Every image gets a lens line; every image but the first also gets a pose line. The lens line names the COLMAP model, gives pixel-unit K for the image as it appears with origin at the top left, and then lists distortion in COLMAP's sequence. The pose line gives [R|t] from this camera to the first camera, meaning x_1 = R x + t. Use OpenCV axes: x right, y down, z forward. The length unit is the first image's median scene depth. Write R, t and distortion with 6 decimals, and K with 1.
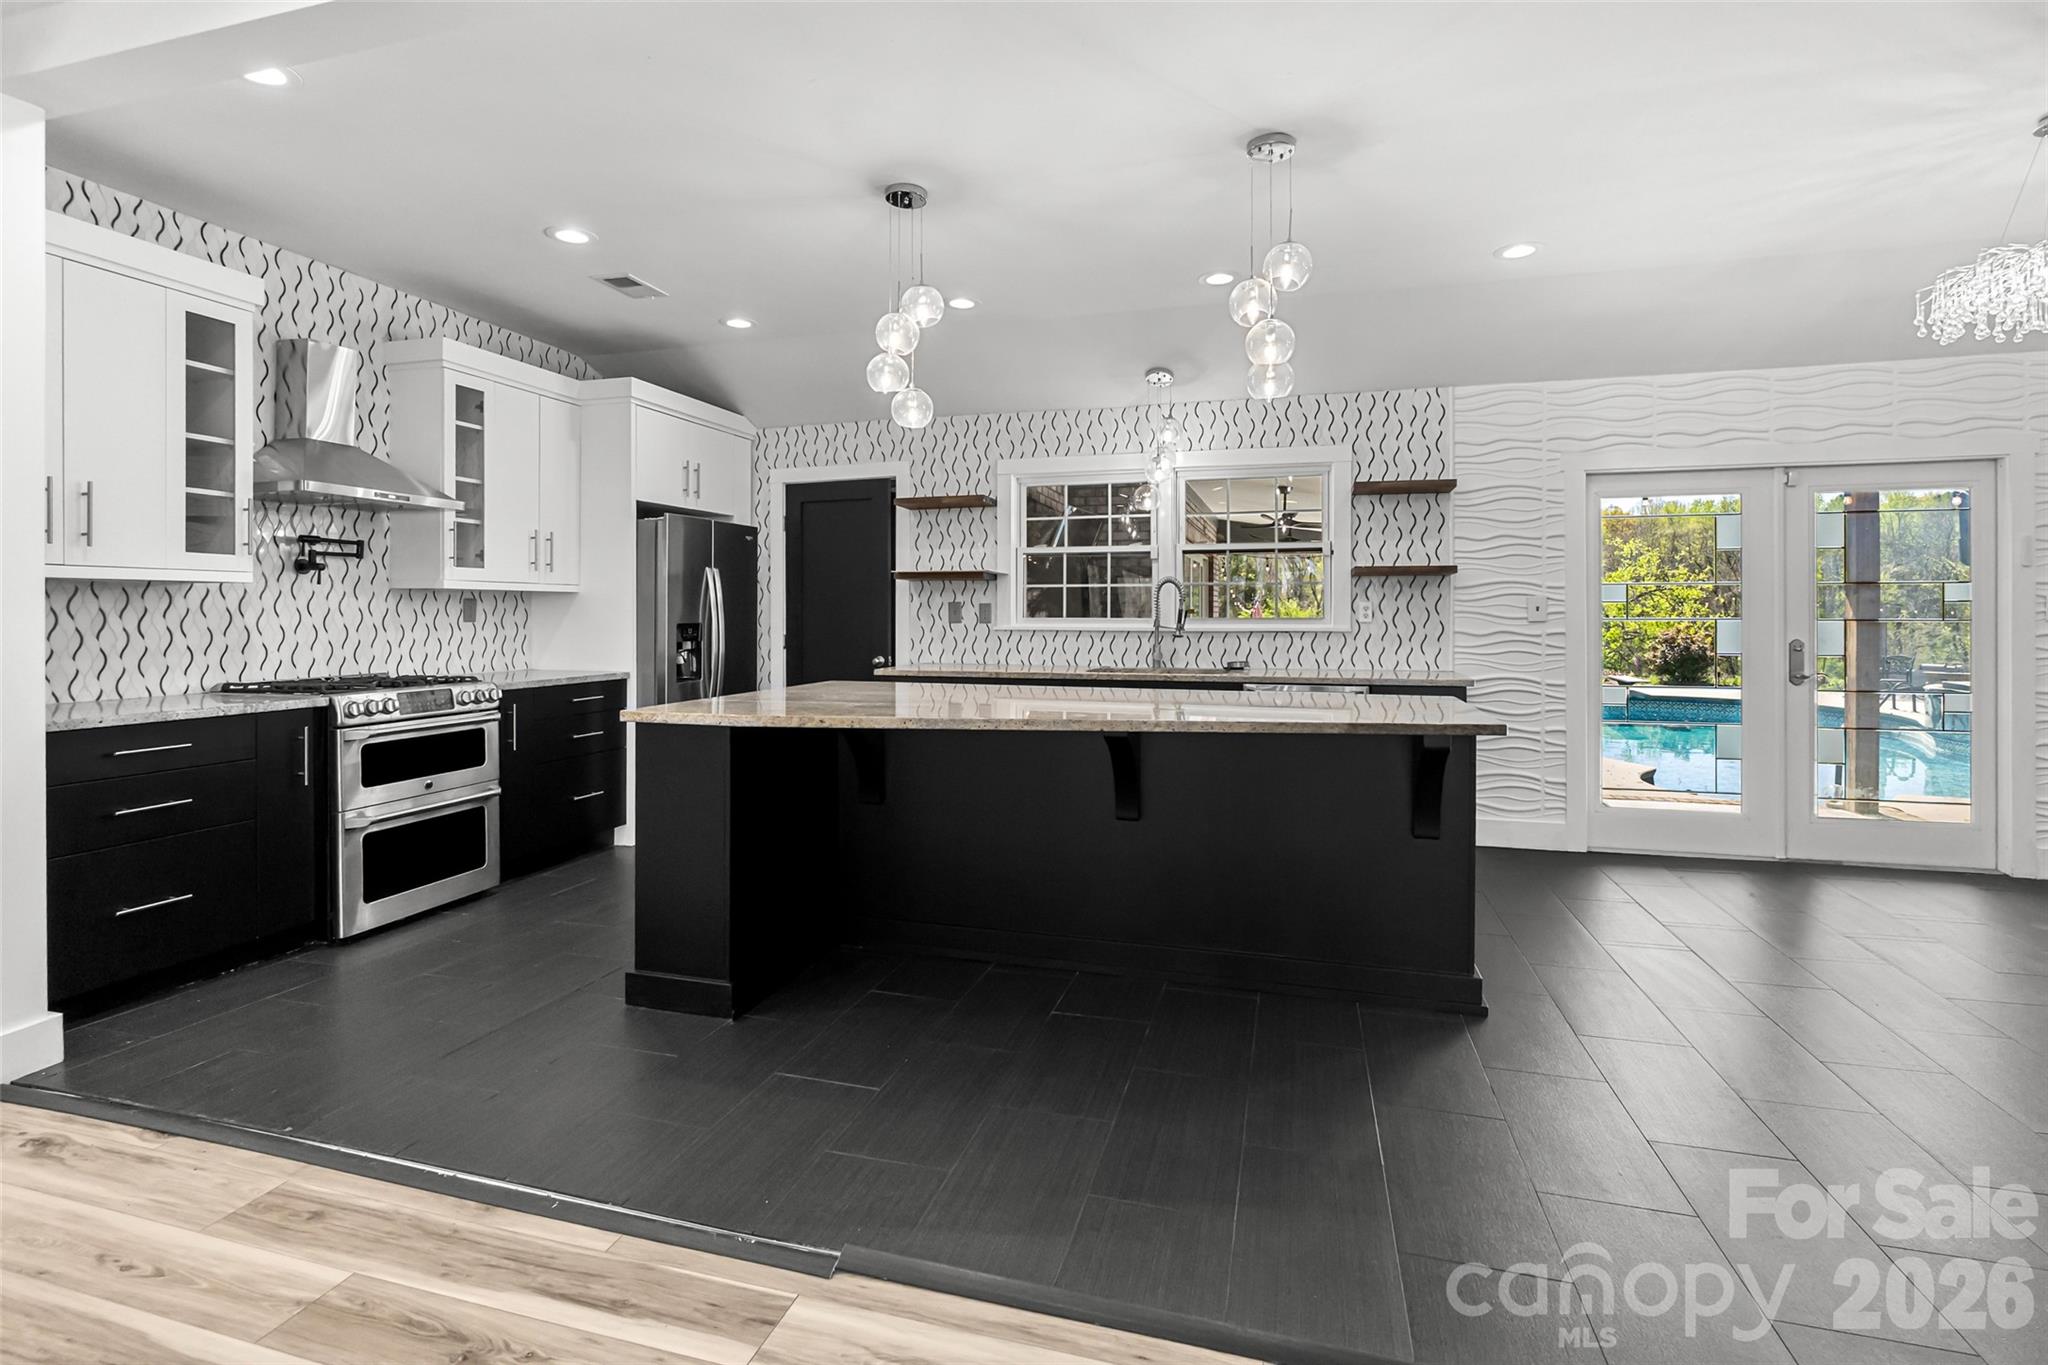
lens RADIAL K [[937.0, 0, 1019.8], [0, 937.0, 617.7], [0, 0, 1]] dist [-0.000920, -0.000031]
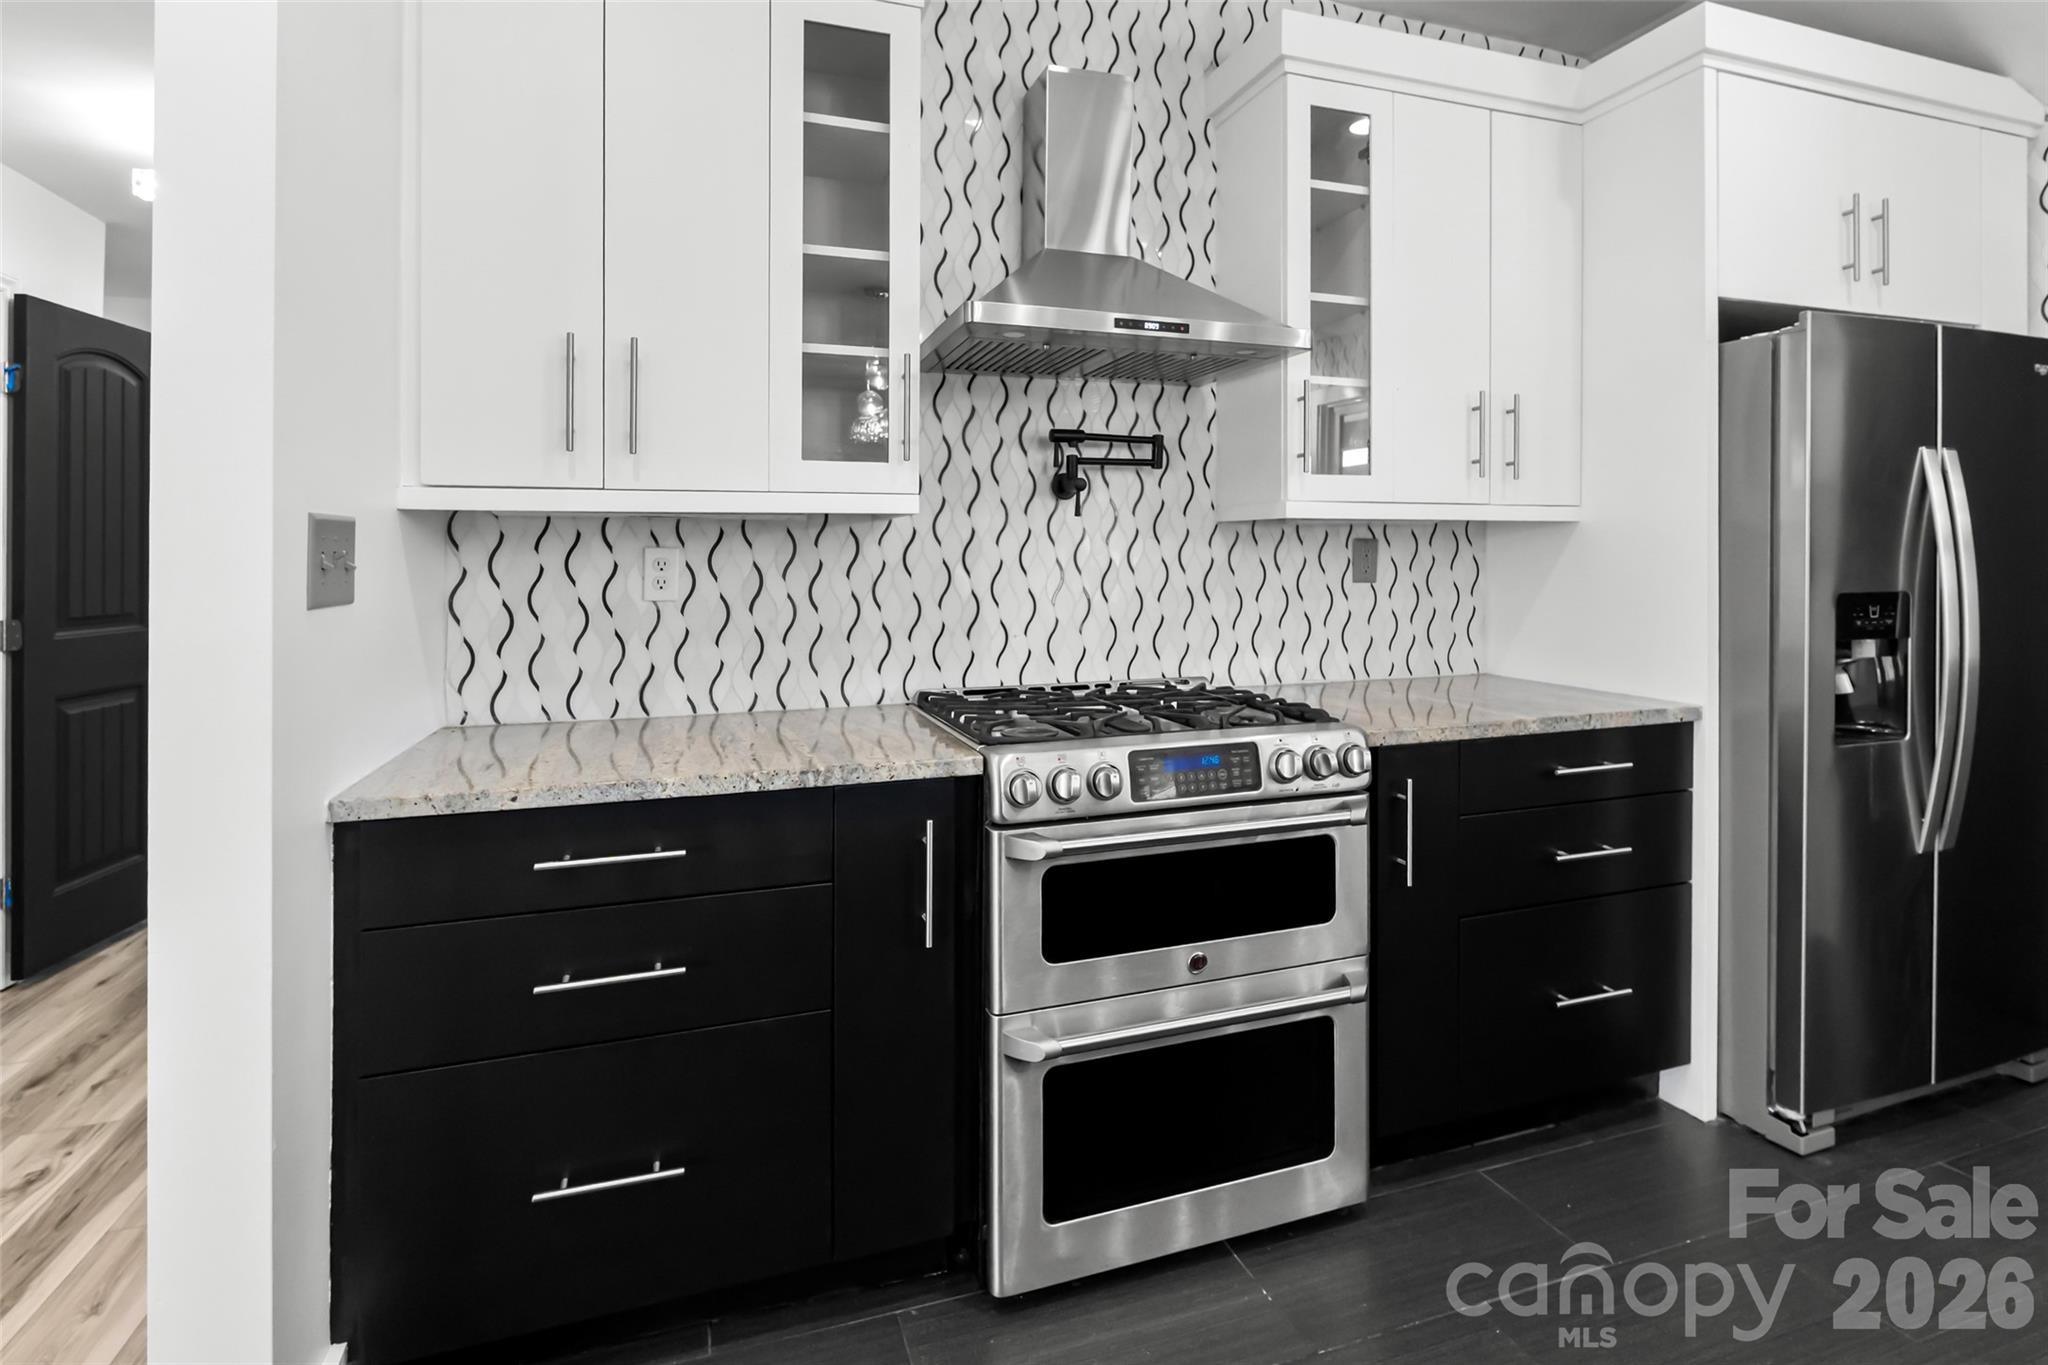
lens RADIAL K [[996.3, 0, 1019.5], [0, 996.3, 560.2], [0, 0, 1]] dist [-0.003290, 0.000221]
pose [[0.553632, 0.000139, -0.832762, -0.266914], [-0.000421, 1.000000, -0.000113, -0.009321], [0.832762, 0.000413, 0.553632, 0.621021]]
